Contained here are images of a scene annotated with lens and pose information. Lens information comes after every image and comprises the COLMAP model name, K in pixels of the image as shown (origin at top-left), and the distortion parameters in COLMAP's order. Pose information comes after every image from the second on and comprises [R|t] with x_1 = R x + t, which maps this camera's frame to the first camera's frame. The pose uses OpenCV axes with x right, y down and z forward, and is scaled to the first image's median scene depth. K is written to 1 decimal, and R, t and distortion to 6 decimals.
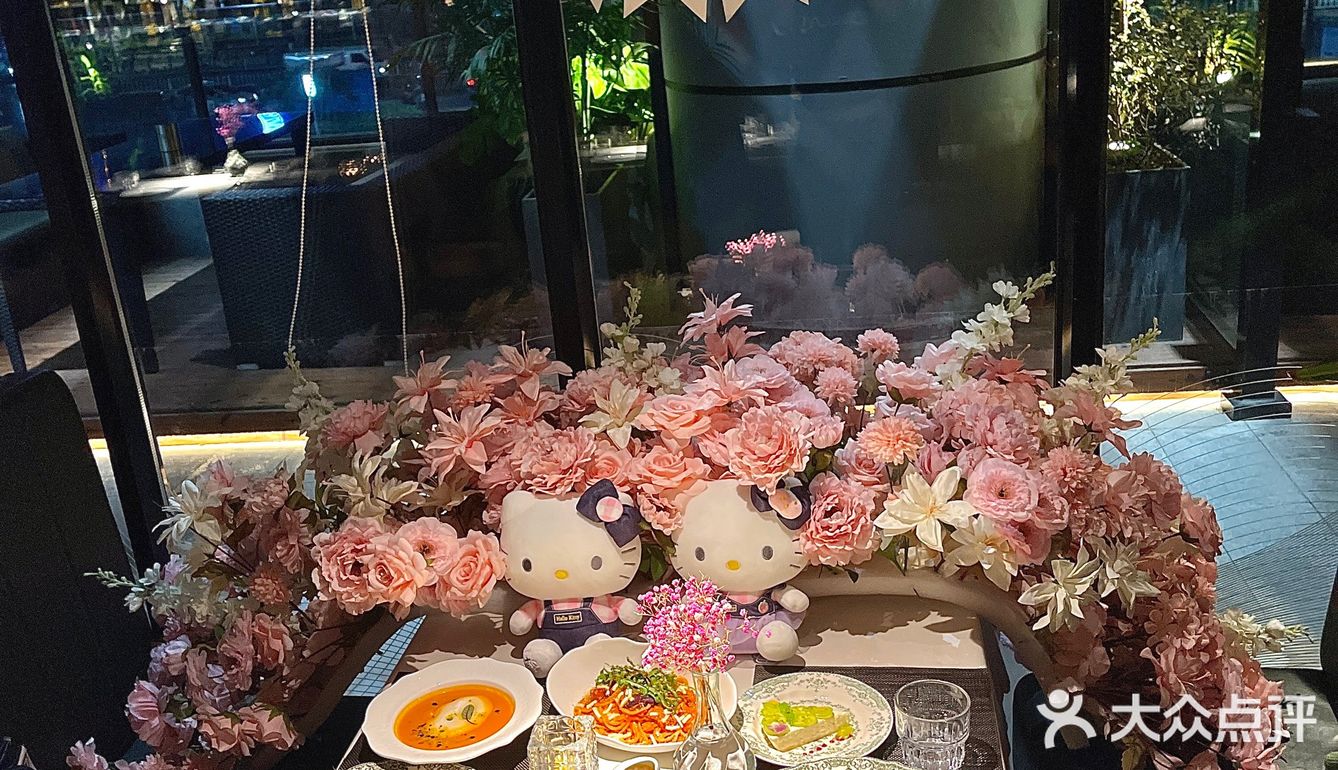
lens RADIAL K [[1270.0, 0, 693.3], [0, 1270.0, 389.4], [0, 0, 1]] dist [0.067732, 0.000070]
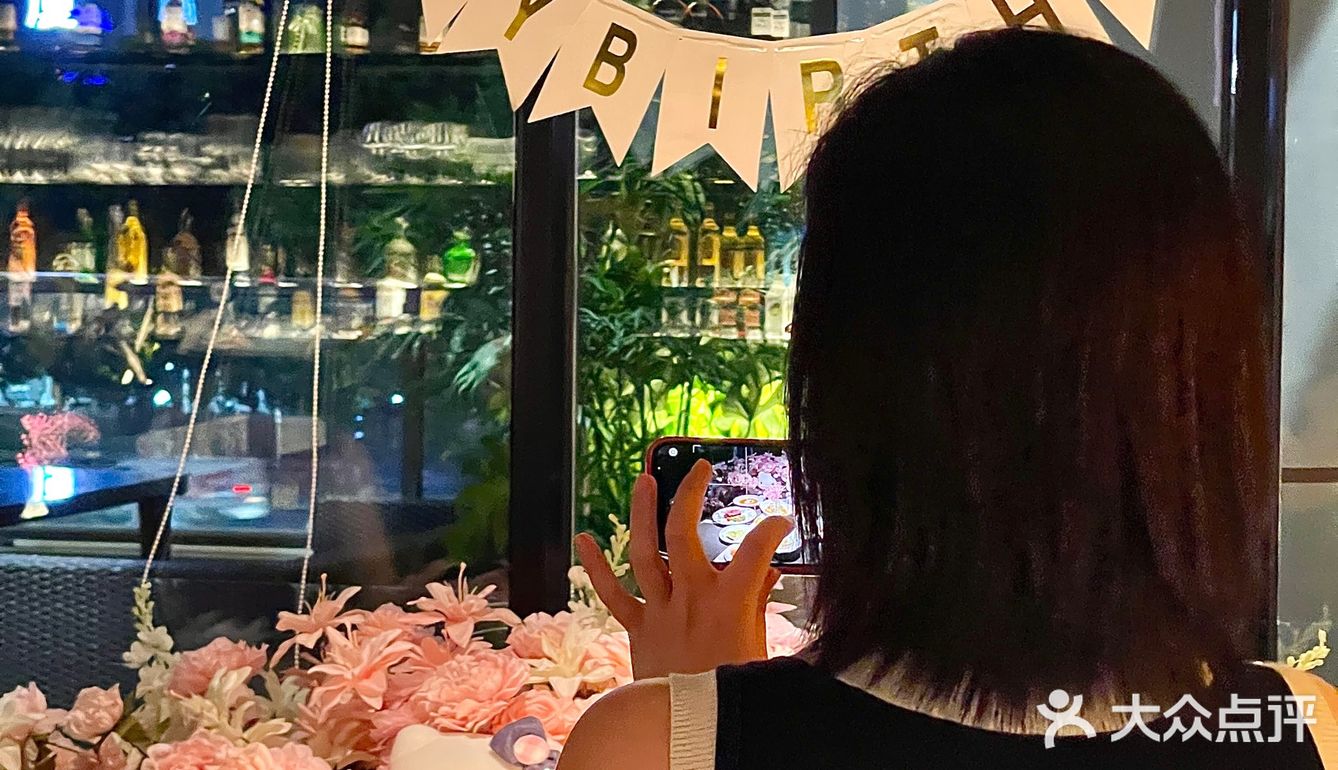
lens RADIAL K [[3143.7, 0, 669.0], [0, 3143.7, 385.0], [0, 0, 1]] dist [0.087984, 0.221091]
pose [[0.987058, 0.098097, -0.126858, 0.203481], [-0.132268, 0.945303, -0.298173, 0.383083], [0.090670, 0.311094, 0.946044, -0.735812]]
